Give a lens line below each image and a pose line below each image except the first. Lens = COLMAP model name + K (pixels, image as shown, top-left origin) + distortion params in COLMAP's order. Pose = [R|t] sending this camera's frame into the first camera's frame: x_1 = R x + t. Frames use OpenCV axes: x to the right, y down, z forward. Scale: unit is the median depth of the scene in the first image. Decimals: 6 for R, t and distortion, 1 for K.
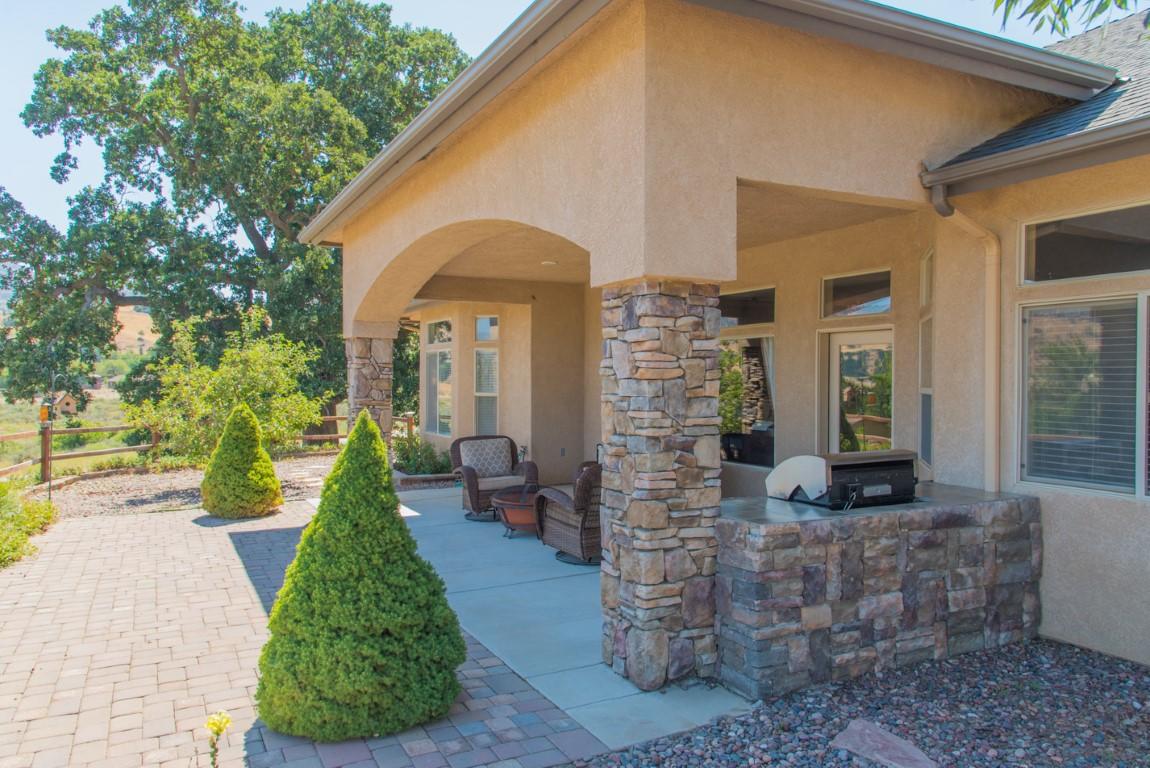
lens RADIAL K [[809.1, 0, 575.0], [0, 809.1, 384.0], [0, 0, 1]] dist [0.006785, 0.001653]
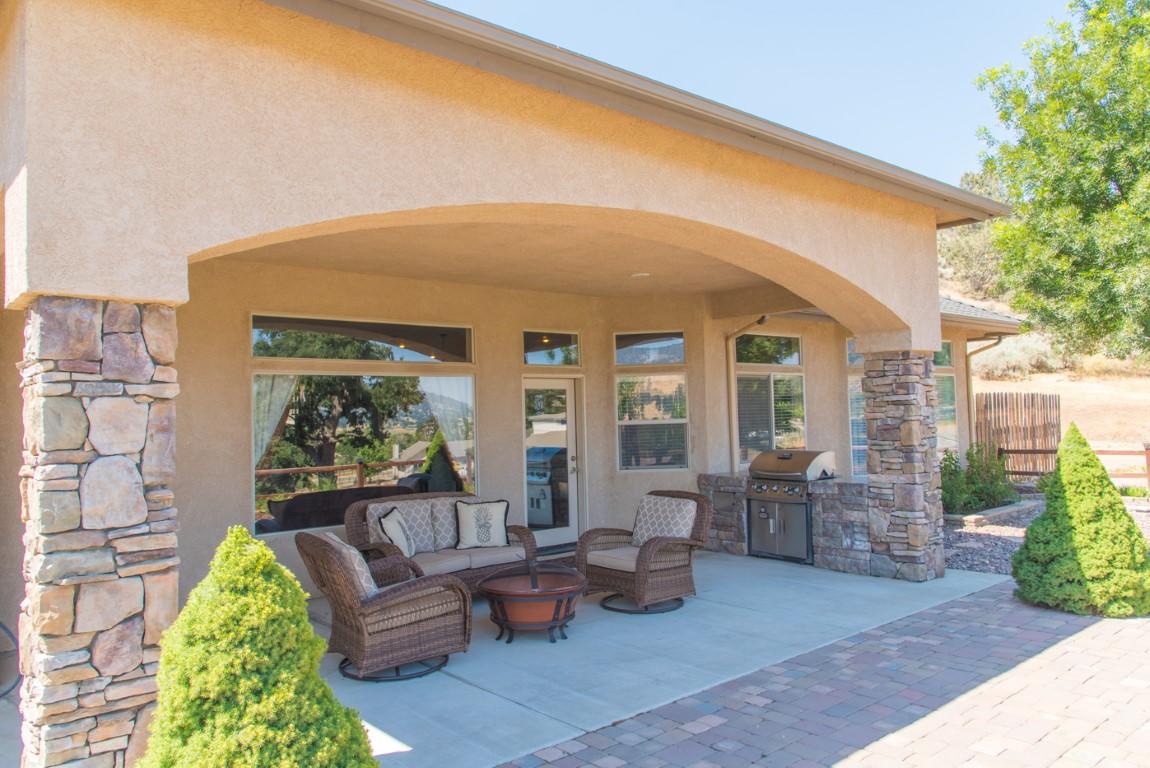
lens RADIAL K [[809.1, 0, 575.0], [0, 809.1, 384.0], [0, 0, 1]] dist [0.006785, 0.001653]
pose [[-0.237545, 0.024179, 0.971076, -0.774150], [0.024875, 0.999514, -0.018802, -0.017738], [-0.971058, 0.019689, -0.238031, 1.031295]]
